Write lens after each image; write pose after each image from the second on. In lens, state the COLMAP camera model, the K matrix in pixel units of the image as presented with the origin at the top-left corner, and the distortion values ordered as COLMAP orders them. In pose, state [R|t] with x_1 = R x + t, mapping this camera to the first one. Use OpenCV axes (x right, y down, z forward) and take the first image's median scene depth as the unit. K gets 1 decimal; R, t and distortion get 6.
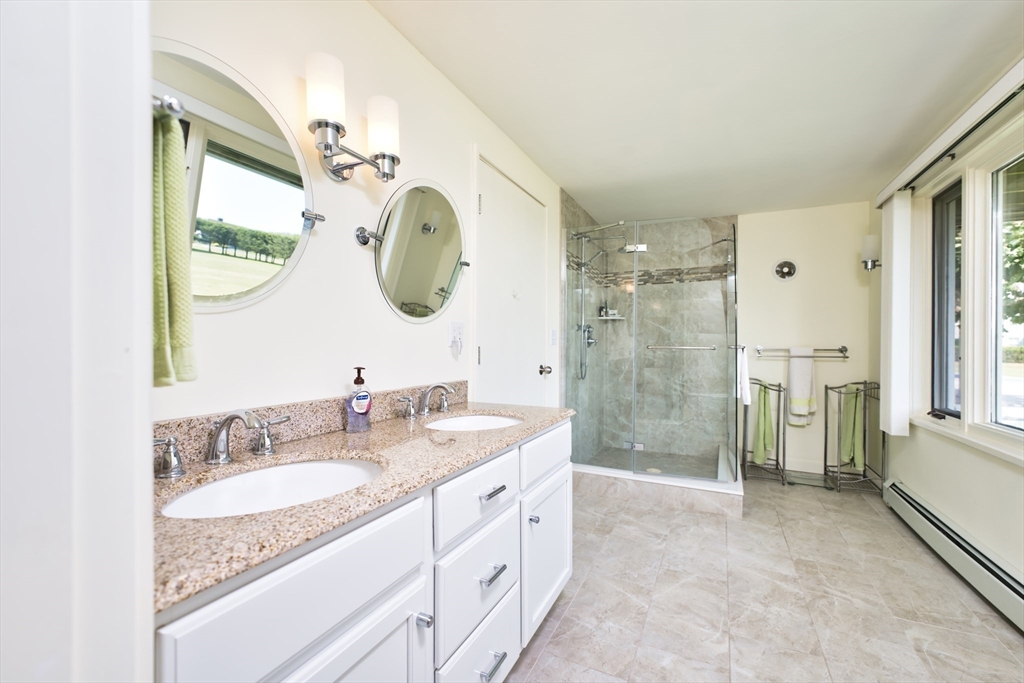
lens RADIAL K [[420.8, 0, 512.0], [0, 420.8, 341.5], [0, 0, 1]] dist [0.000635, 0.000044]
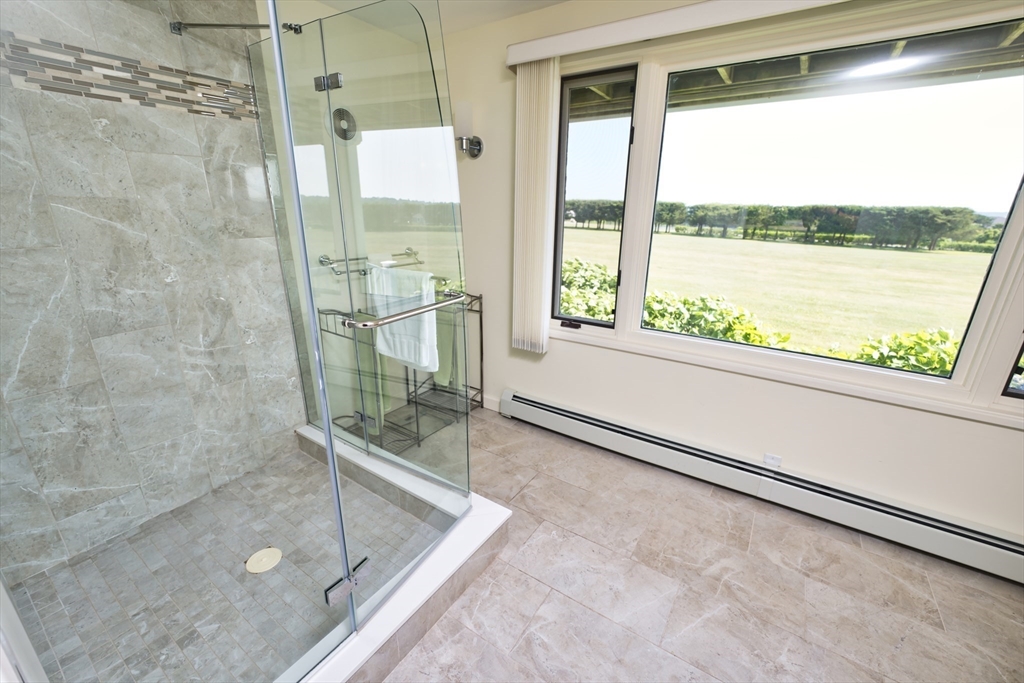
lens RADIAL K [[420.8, 0, 512.0], [0, 420.8, 341.5], [0, 0, 1]] dist [0.000635, 0.000044]
pose [[0.130286, -0.308354, 0.942307, 0.010459], [-0.018272, 0.949500, 0.313234, -0.068305], [-0.991308, -0.058028, 0.118072, 0.673056]]
